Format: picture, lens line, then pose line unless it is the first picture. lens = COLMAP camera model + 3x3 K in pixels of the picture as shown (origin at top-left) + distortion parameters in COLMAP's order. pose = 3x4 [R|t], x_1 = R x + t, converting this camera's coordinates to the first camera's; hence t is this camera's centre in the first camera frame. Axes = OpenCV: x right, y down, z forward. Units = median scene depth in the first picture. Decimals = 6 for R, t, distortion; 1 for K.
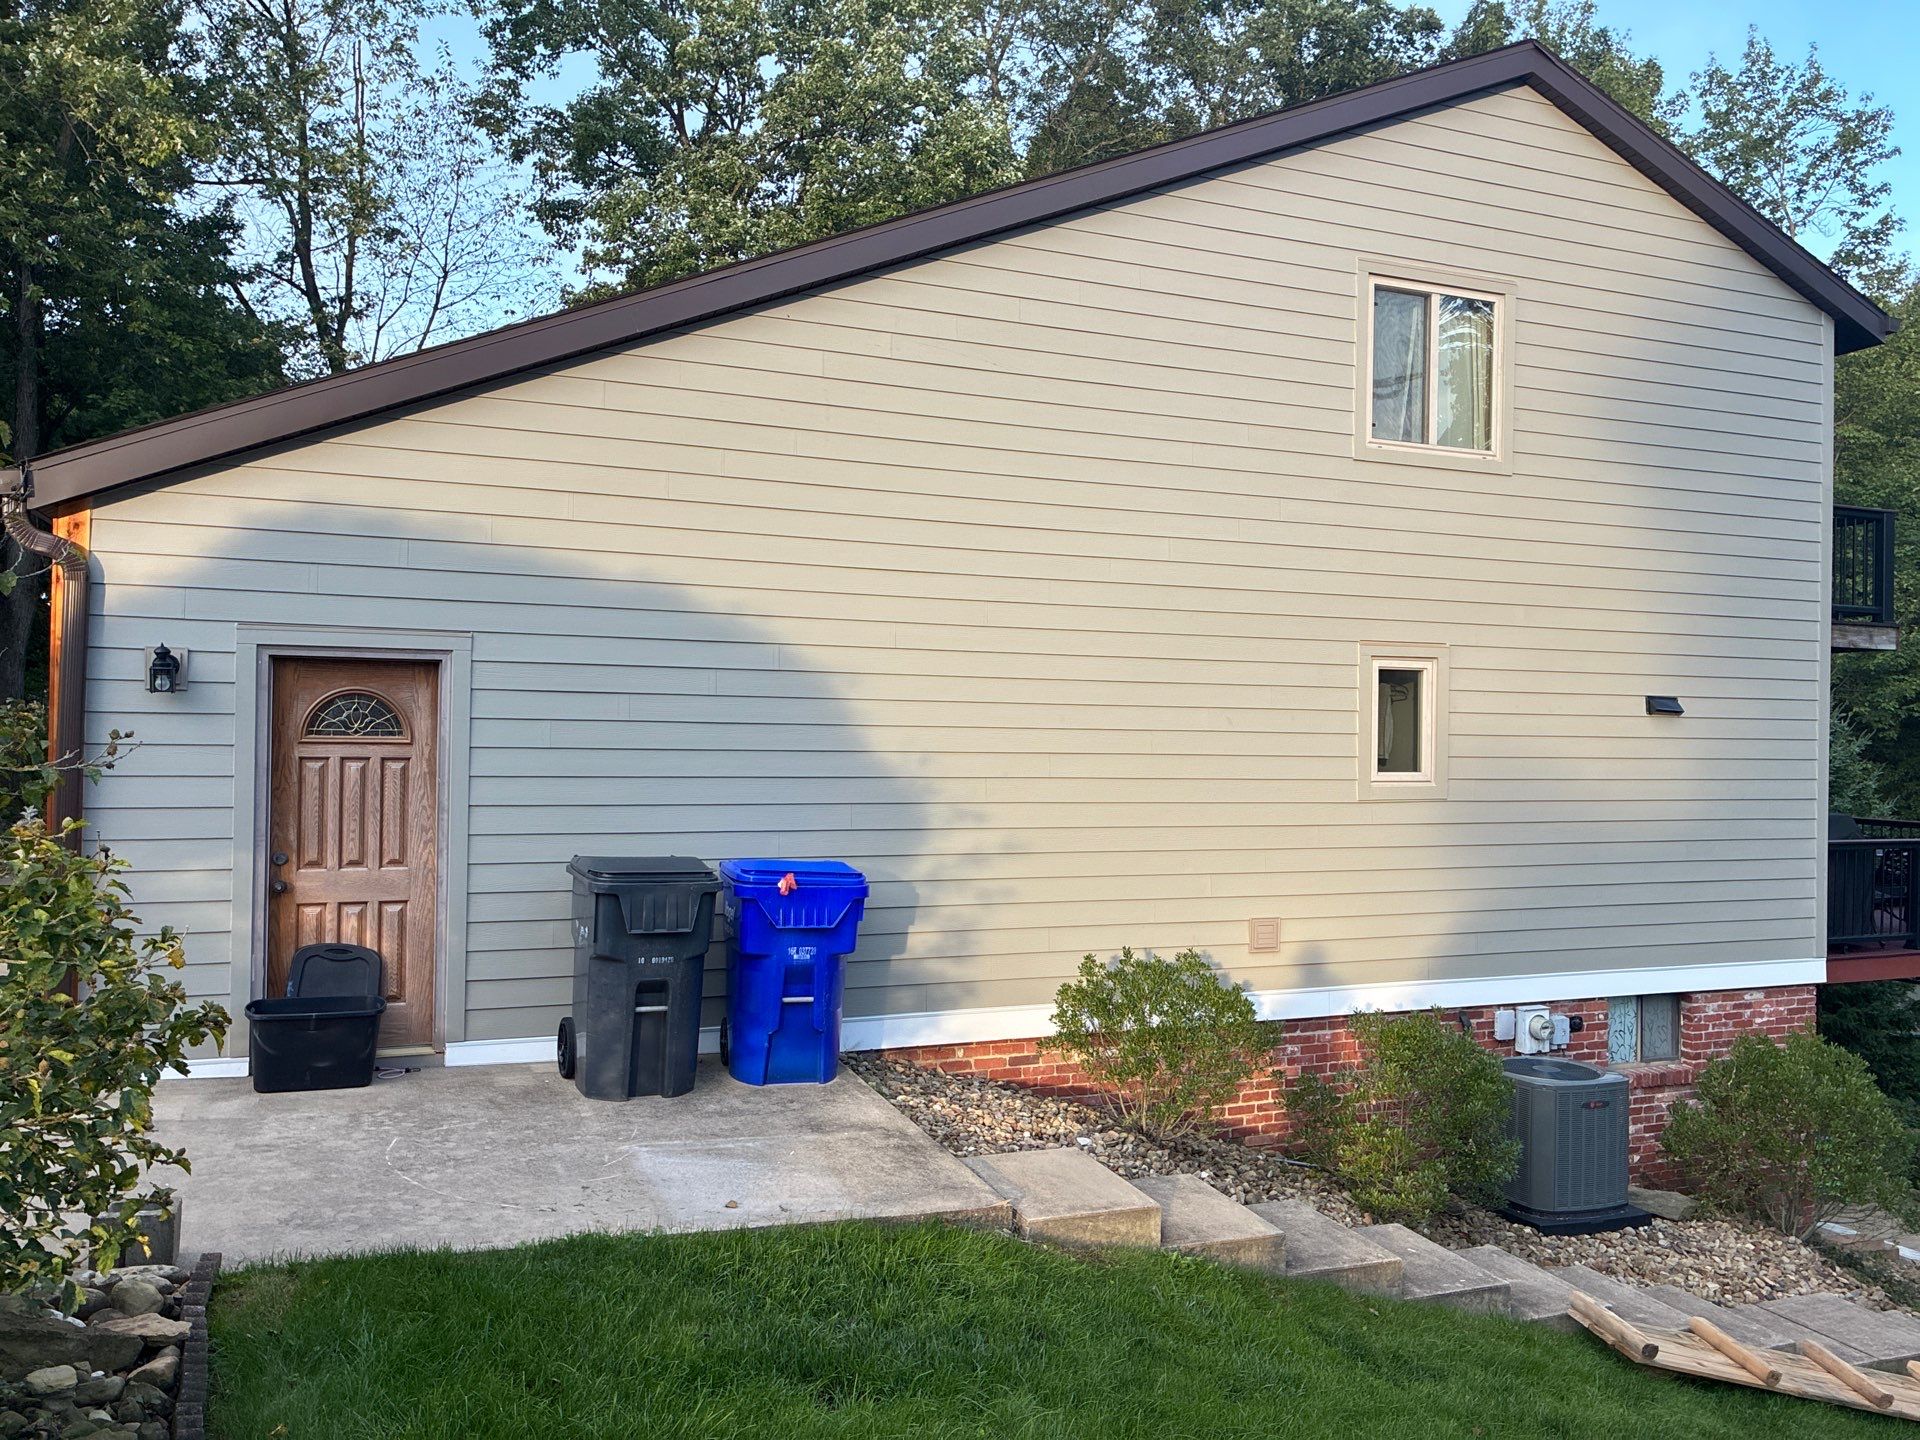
lens RADIAL K [[1495.8, 0, 957.5], [0, 1495.8, 742.6], [0, 0, 1]] dist [0.001041, 0.004095]
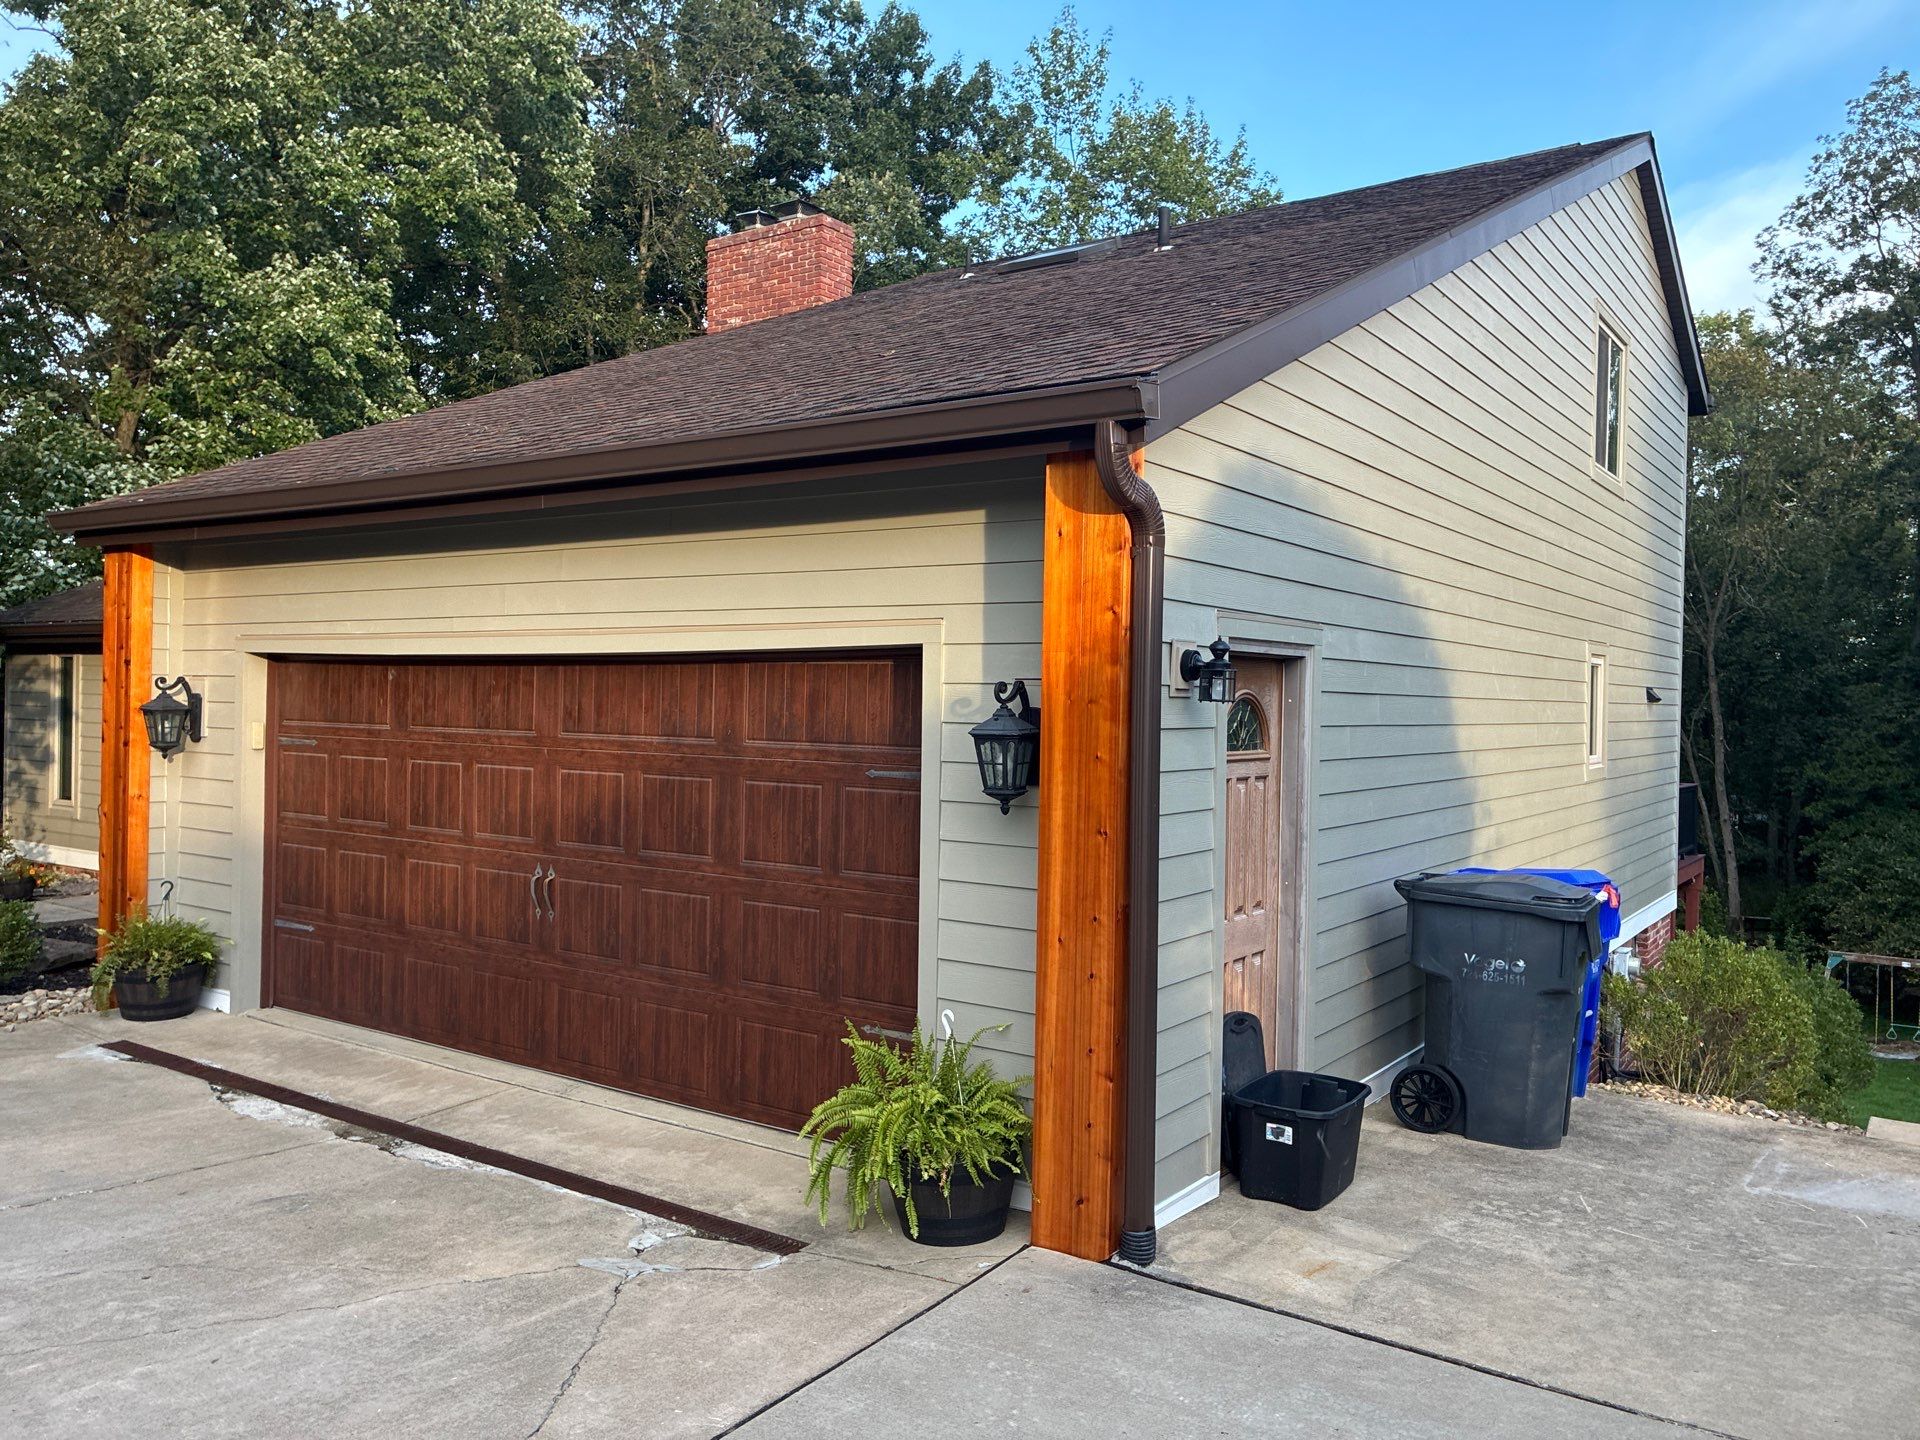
lens RADIAL K [[1485.3, 0, 960.0], [0, 1485.3, 720.0], [0, 0, 1]] dist [0.092176, -0.136293]
pose [[0.830026, -0.008570, 0.557660, -1.061434], [0.001664, 0.999916, 0.012890, -0.033227], [-0.557723, -0.009771, 0.829970, 0.456345]]
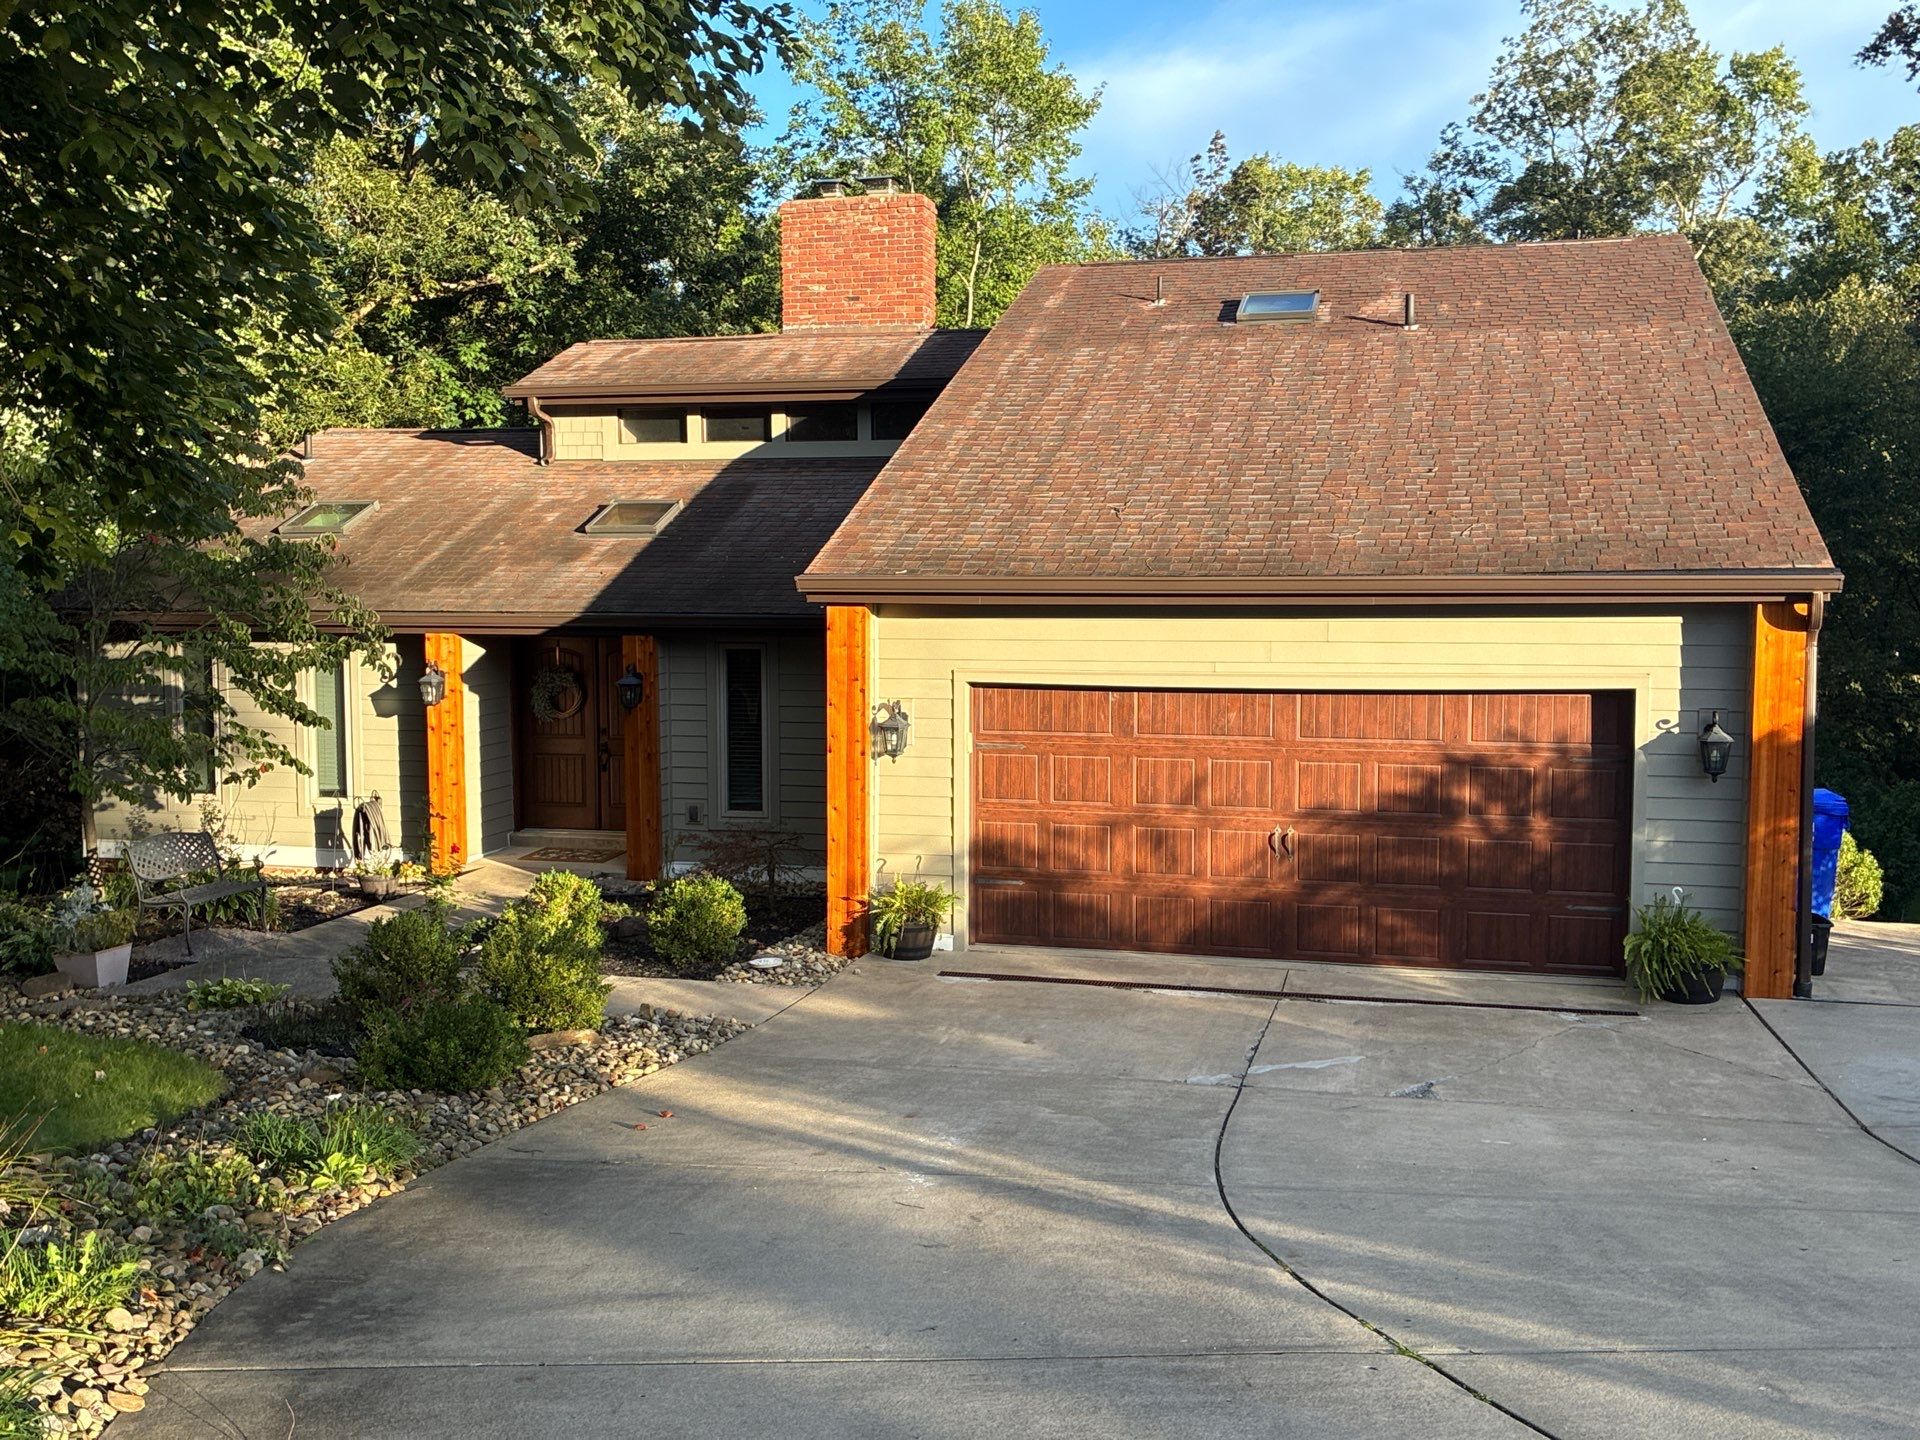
lens RADIAL K [[2002.8, 0, 978.1], [0, 2002.8, 716.2], [0, 0, 1]] dist [0.013833, 0.032093]
pose [[0.567855, -0.078591, 0.819368, -2.732468], [0.017931, 0.996376, 0.083143, -0.227519], [-0.822933, -0.032521, 0.567206, 0.567752]]
